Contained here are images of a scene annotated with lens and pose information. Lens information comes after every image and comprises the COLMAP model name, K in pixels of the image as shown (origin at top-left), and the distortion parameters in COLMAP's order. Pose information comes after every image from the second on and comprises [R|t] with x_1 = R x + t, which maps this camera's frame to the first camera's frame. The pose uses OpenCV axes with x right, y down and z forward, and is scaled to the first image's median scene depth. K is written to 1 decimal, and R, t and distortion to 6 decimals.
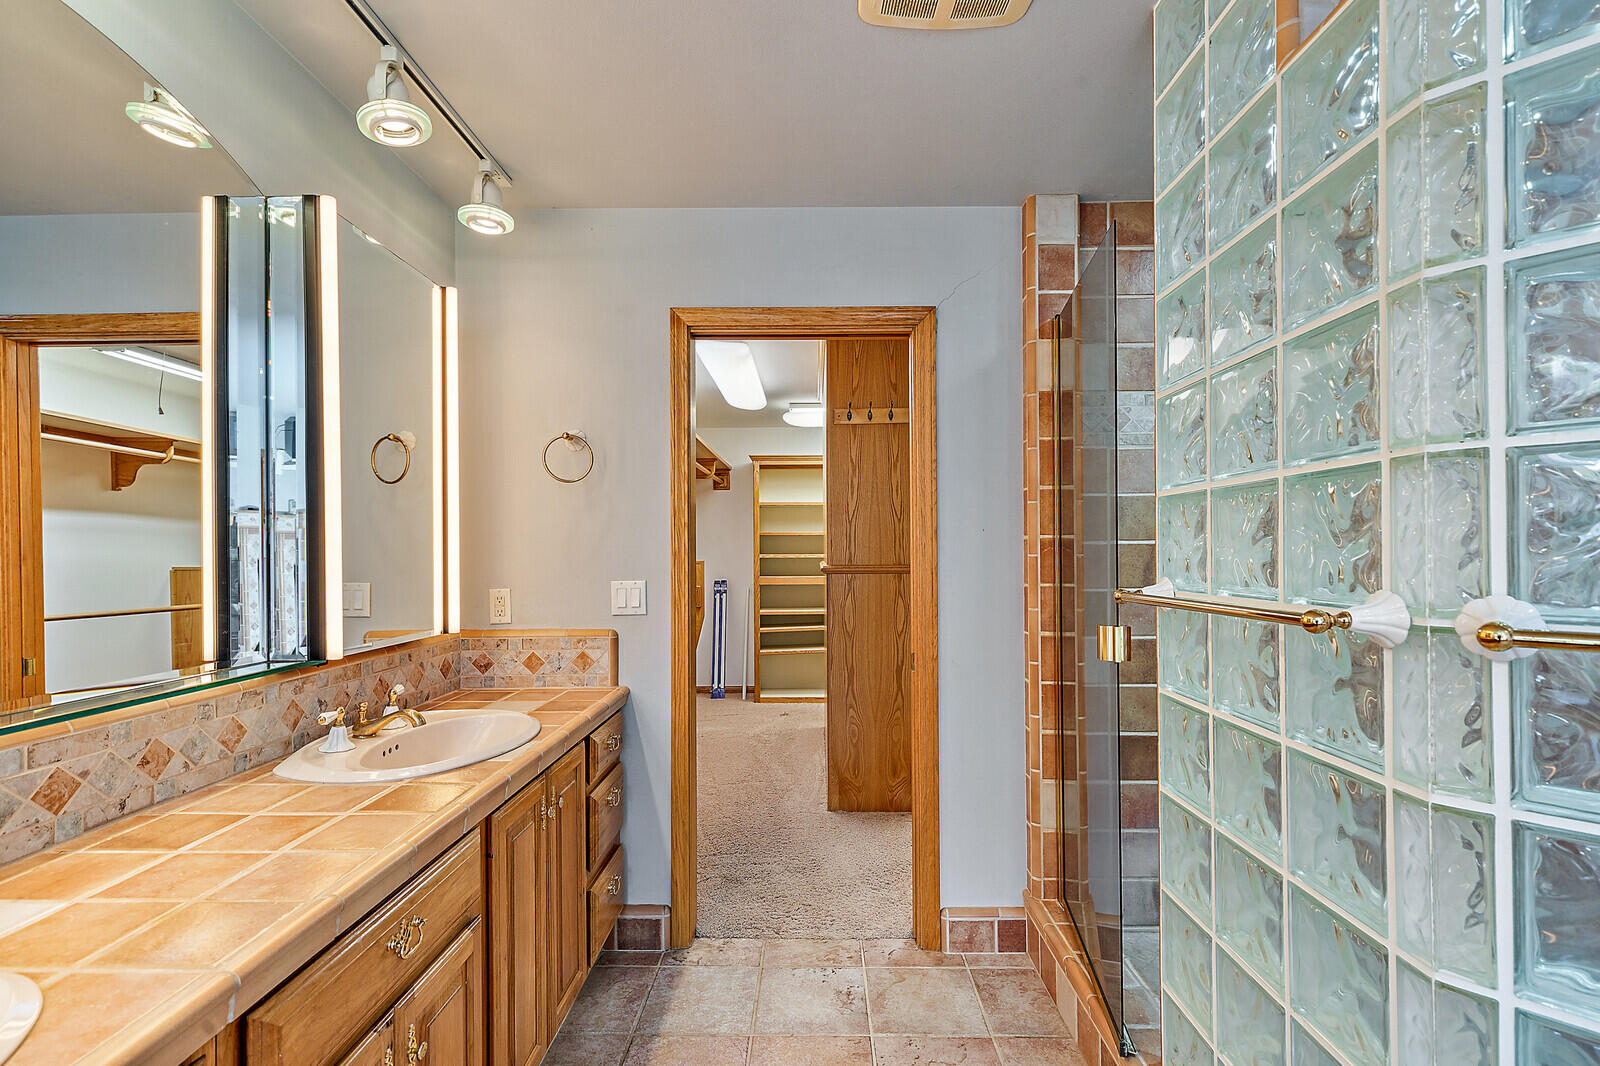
lens RADIAL K [[727.4, 0, 801.1], [0, 727.4, 544.1], [0, 0, 1]] dist [0.001816, -0.000259]
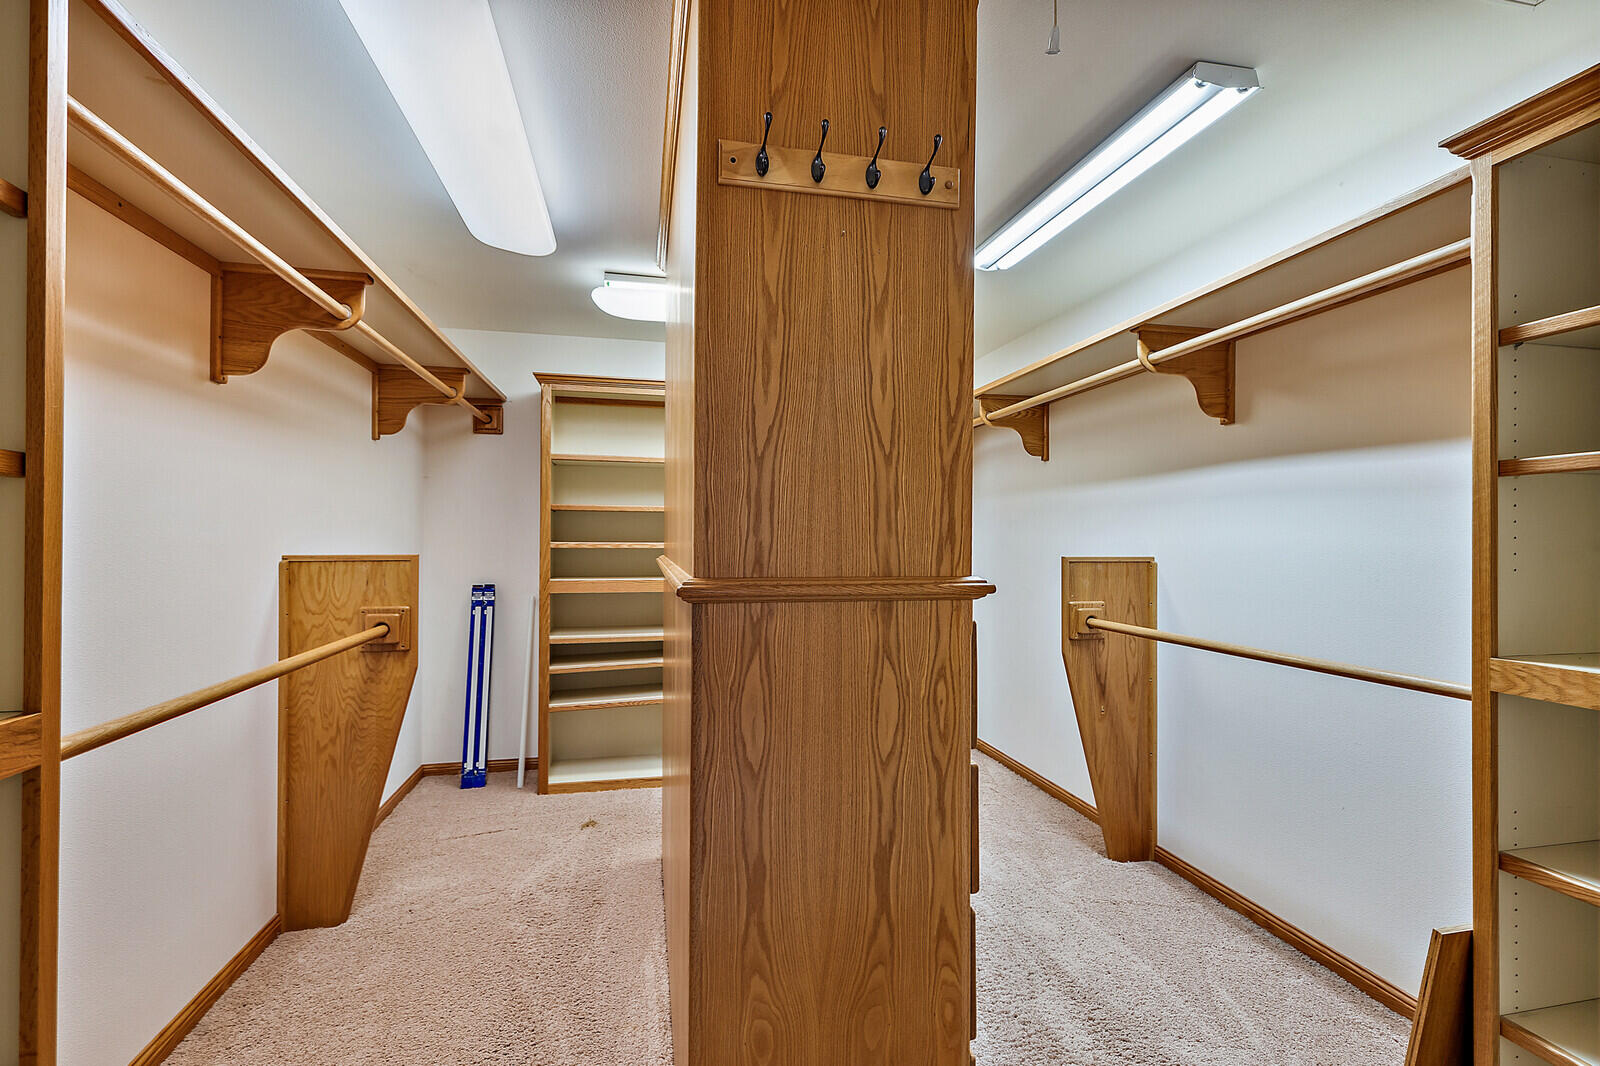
lens RADIAL K [[727.4, 0, 799.1], [0, 727.4, 526.6], [0, 0, 1]] dist [0.001816, -0.000259]
pose [[0.972316, 0.012355, 0.233344, 0.001551], [-0.011430, 0.999921, -0.005312, 0.002765], [-0.233391, 0.002498, 0.972380, 0.377664]]
